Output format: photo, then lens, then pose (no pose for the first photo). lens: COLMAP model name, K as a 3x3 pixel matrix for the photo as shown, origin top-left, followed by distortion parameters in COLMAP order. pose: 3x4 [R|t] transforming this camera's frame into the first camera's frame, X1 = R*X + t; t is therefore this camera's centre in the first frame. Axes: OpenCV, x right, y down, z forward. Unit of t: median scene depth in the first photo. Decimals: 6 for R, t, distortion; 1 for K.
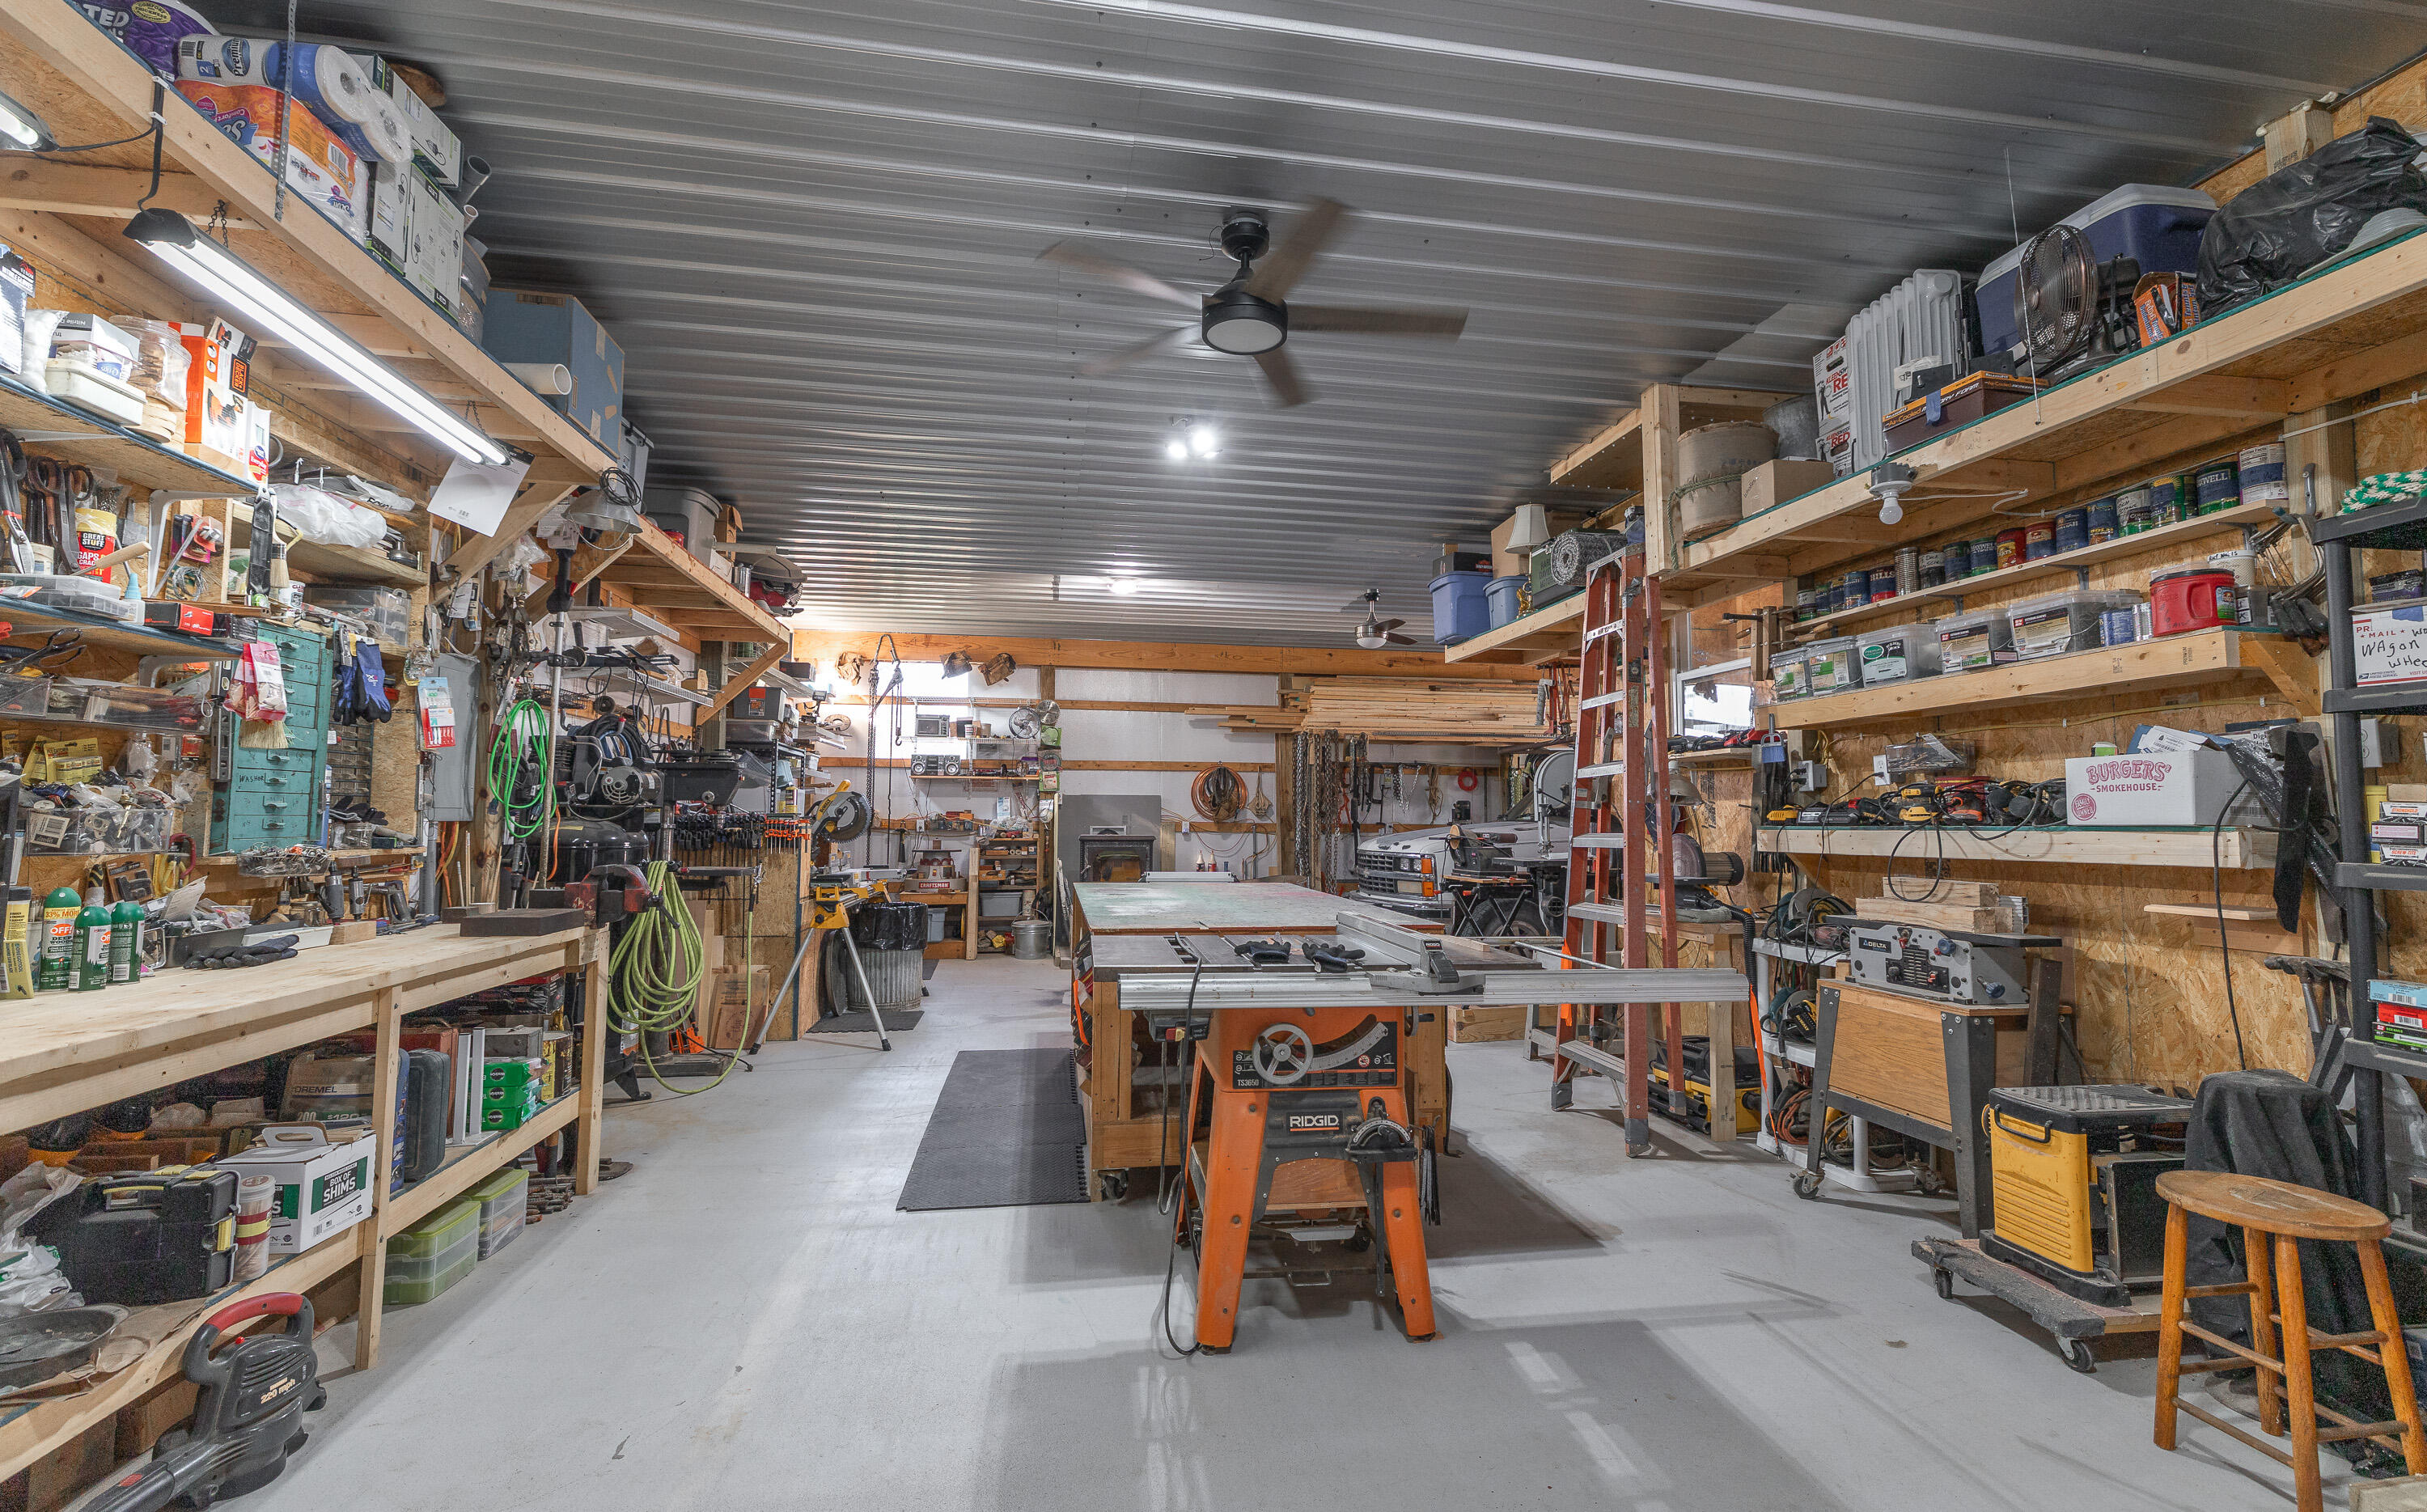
lens RADIAL K [[1052.3, 0, 1214.7], [0, 1052.3, 740.8], [0, 0, 1]] dist [0.001624, 0.000145]
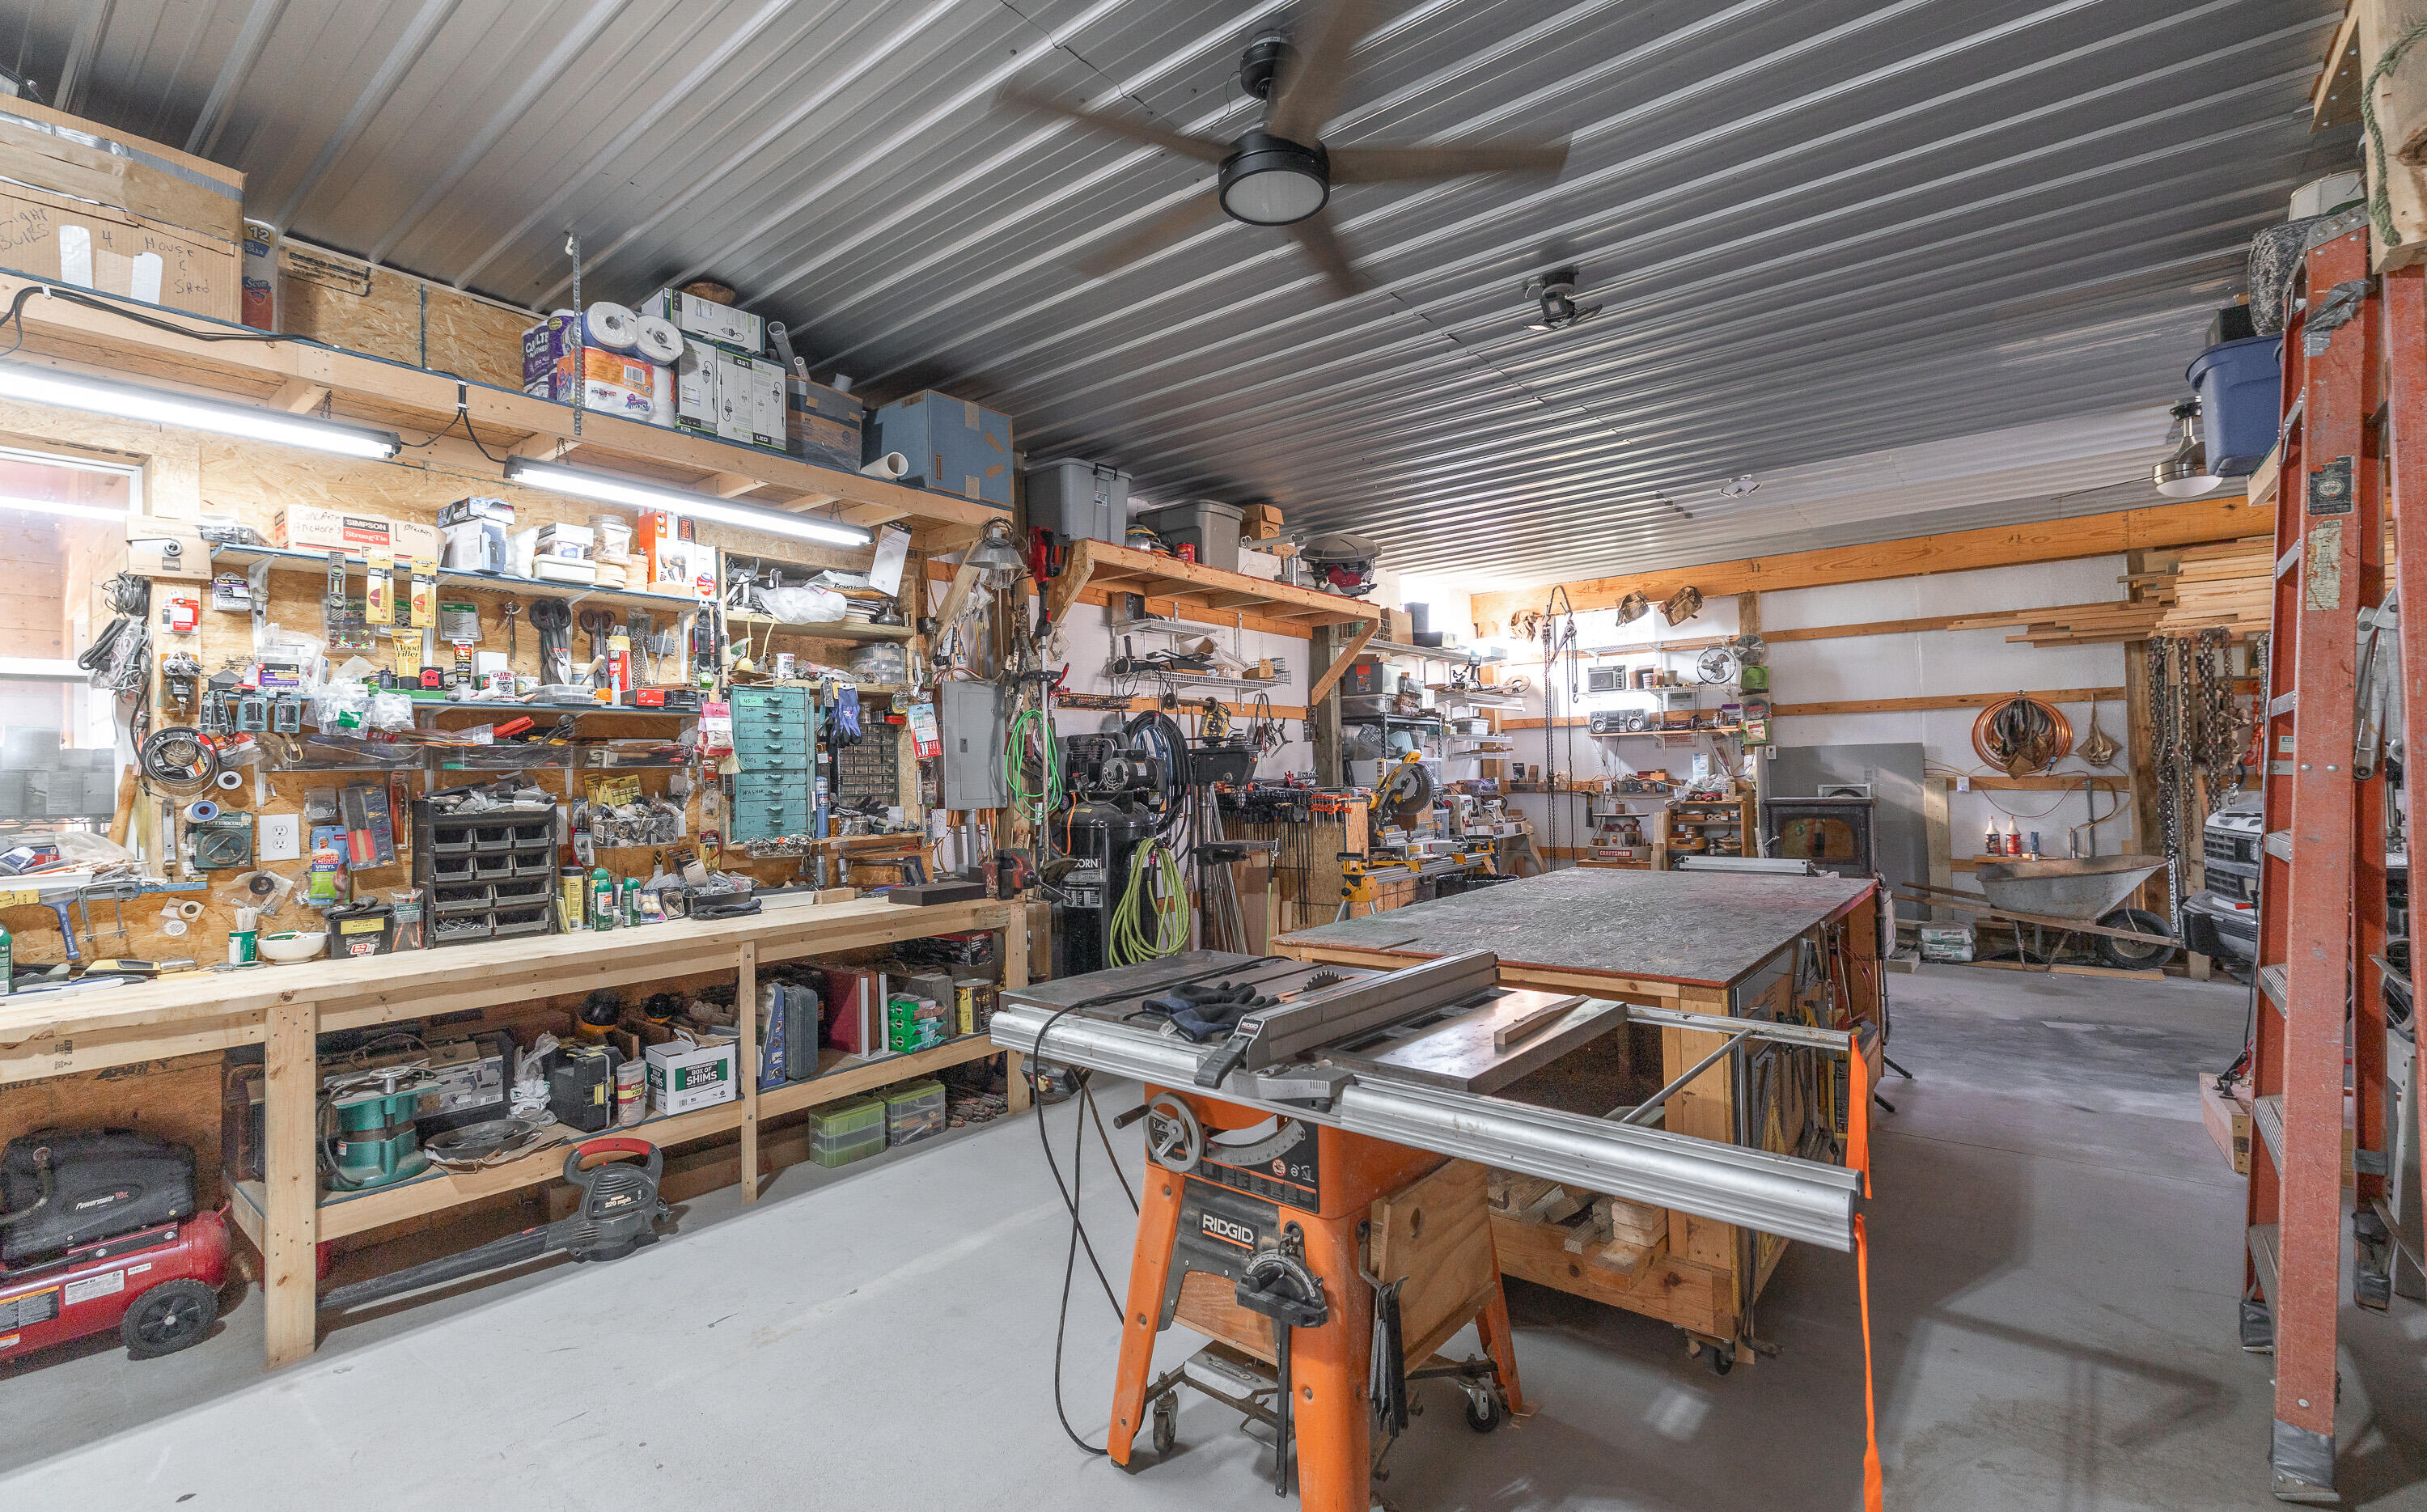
lens RADIAL K [[1053.8, 0, 1217.5], [0, 1053.8, 745.4], [0, 0, 1]] dist [0.000754, 0.000061]
pose [[0.674631, -0.042611, -0.736924, 0.521356], [0.082127, 0.996467, 0.017565, -0.001659], [0.733572, -0.072371, 0.675747, 0.393159]]
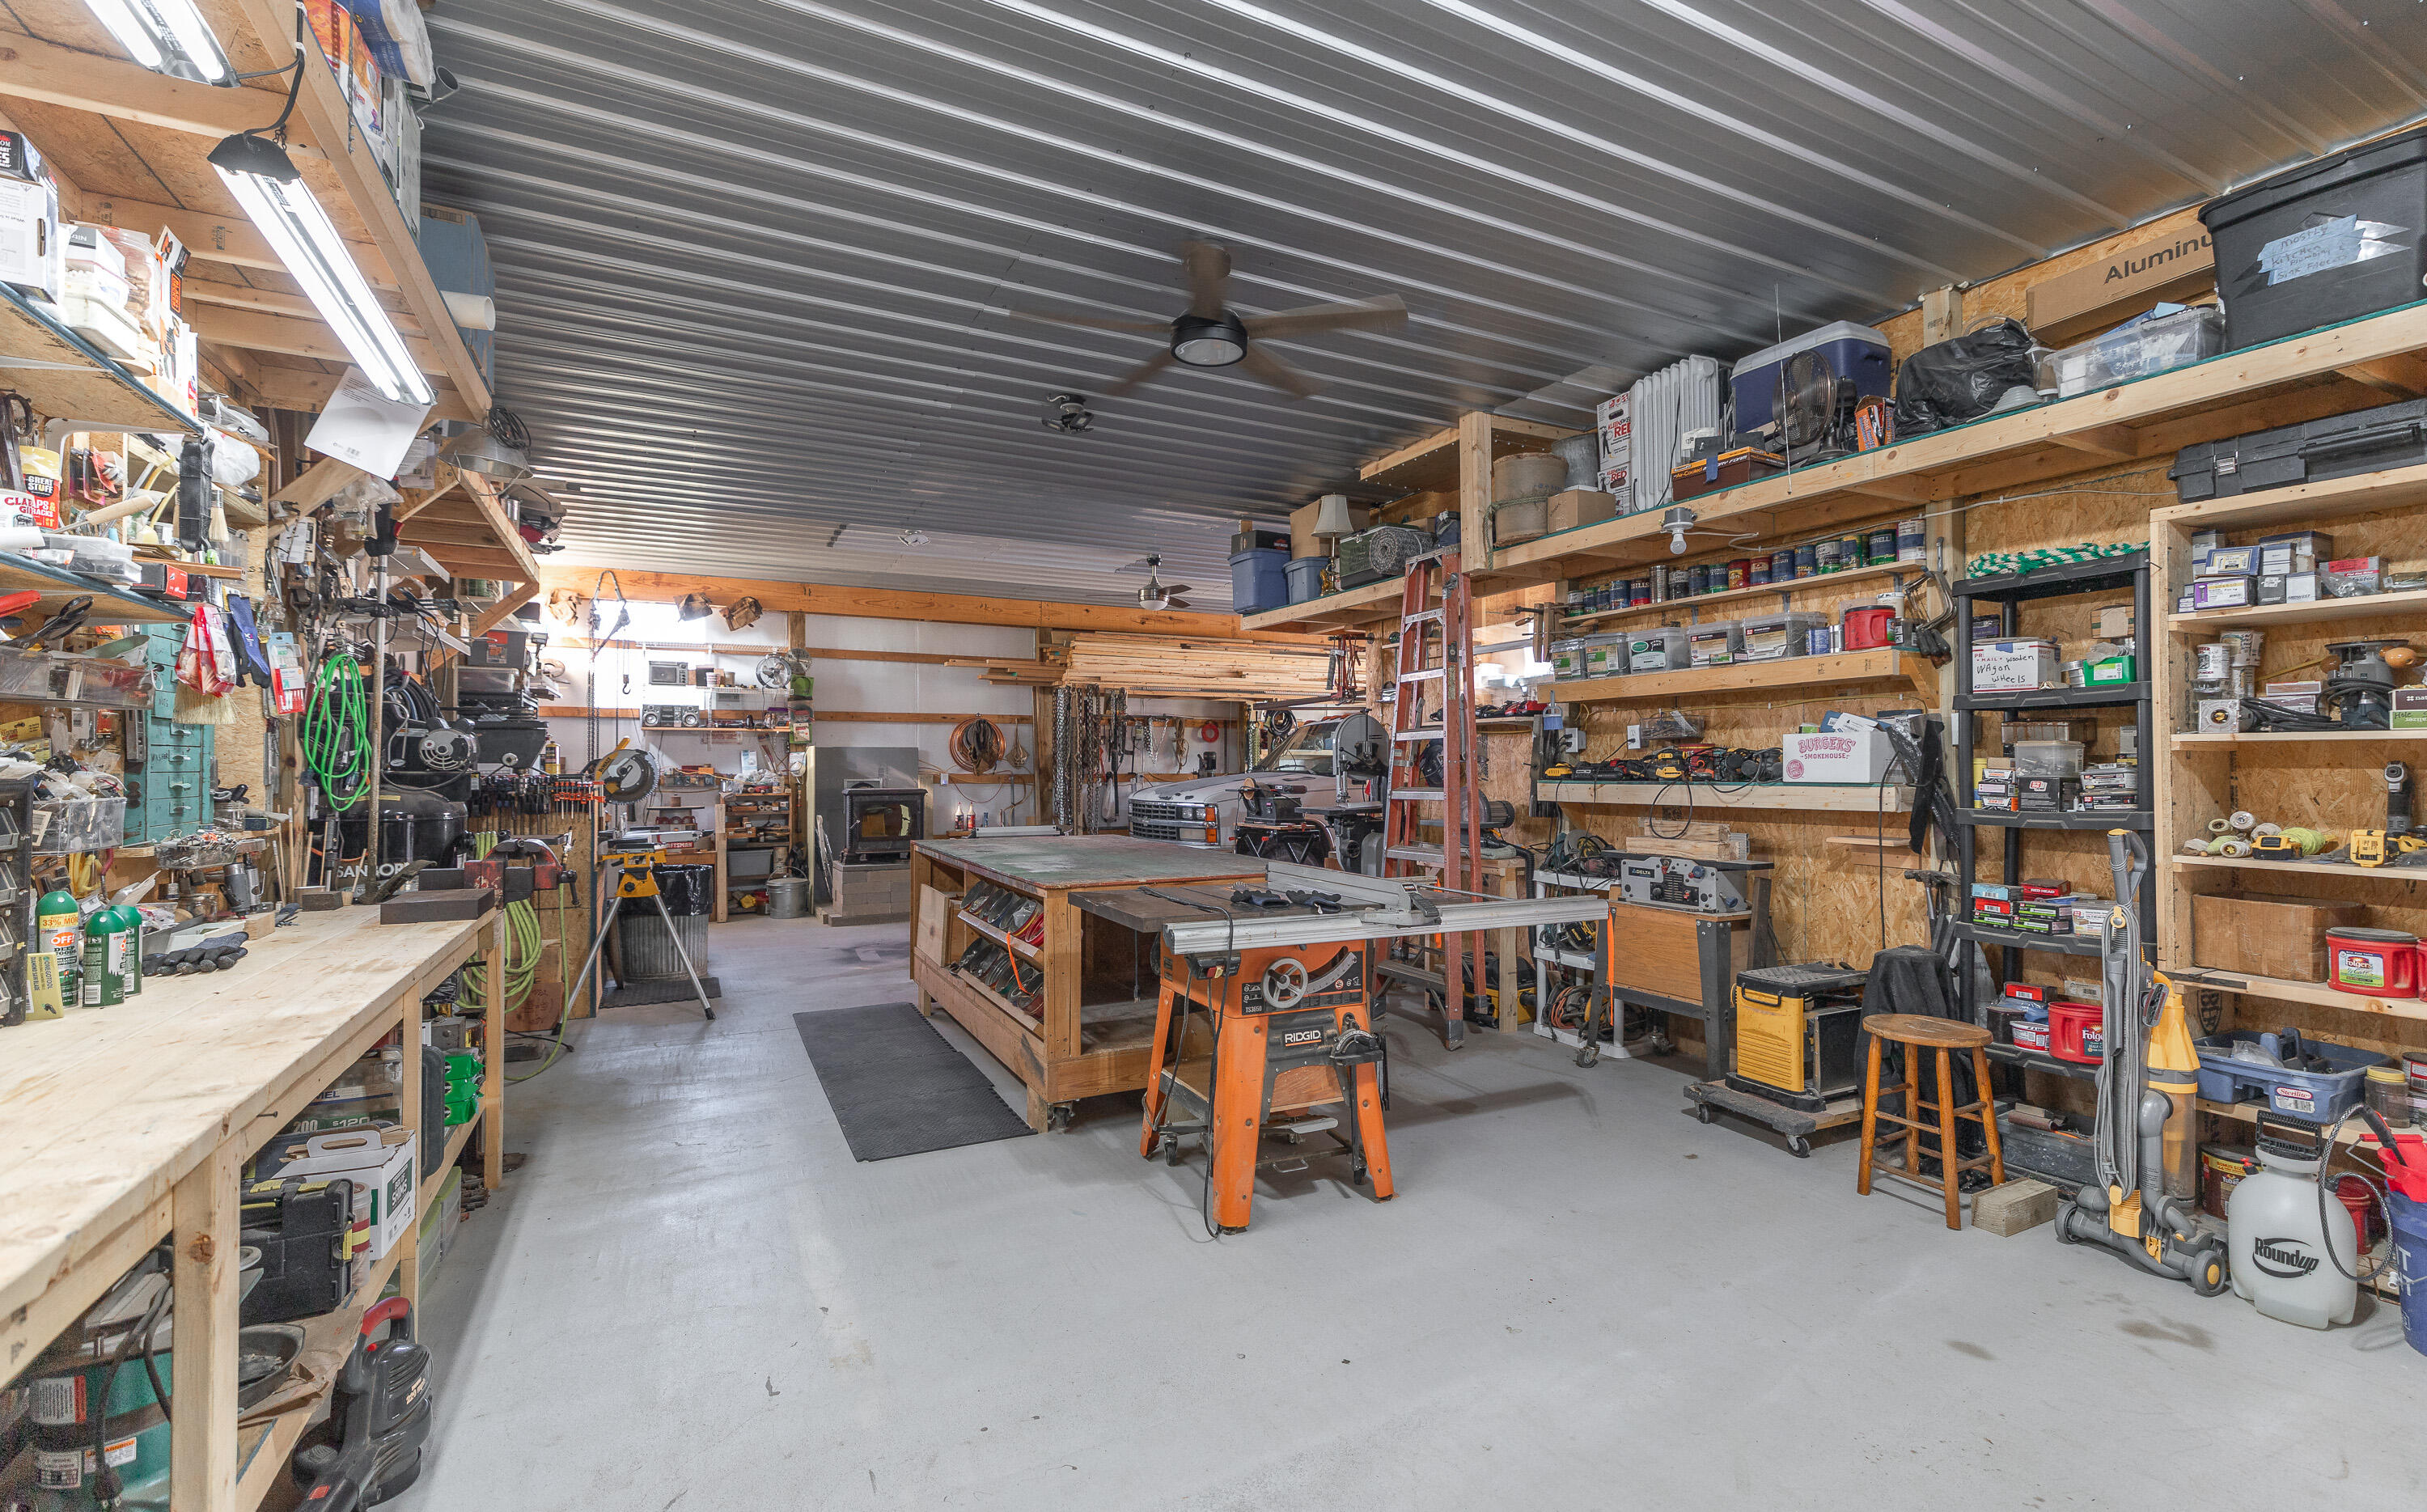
lens RADIAL K [[1052.3, 0, 1214.7], [0, 1052.3, 740.8], [0, 0, 1]] dist [0.001624, 0.000145]
pose [[0.951262, -0.000680, 0.308382, -0.291872], [-0.015775, 0.998581, 0.050864, -0.028991], [-0.307979, -0.053250, 0.949902, -0.076427]]
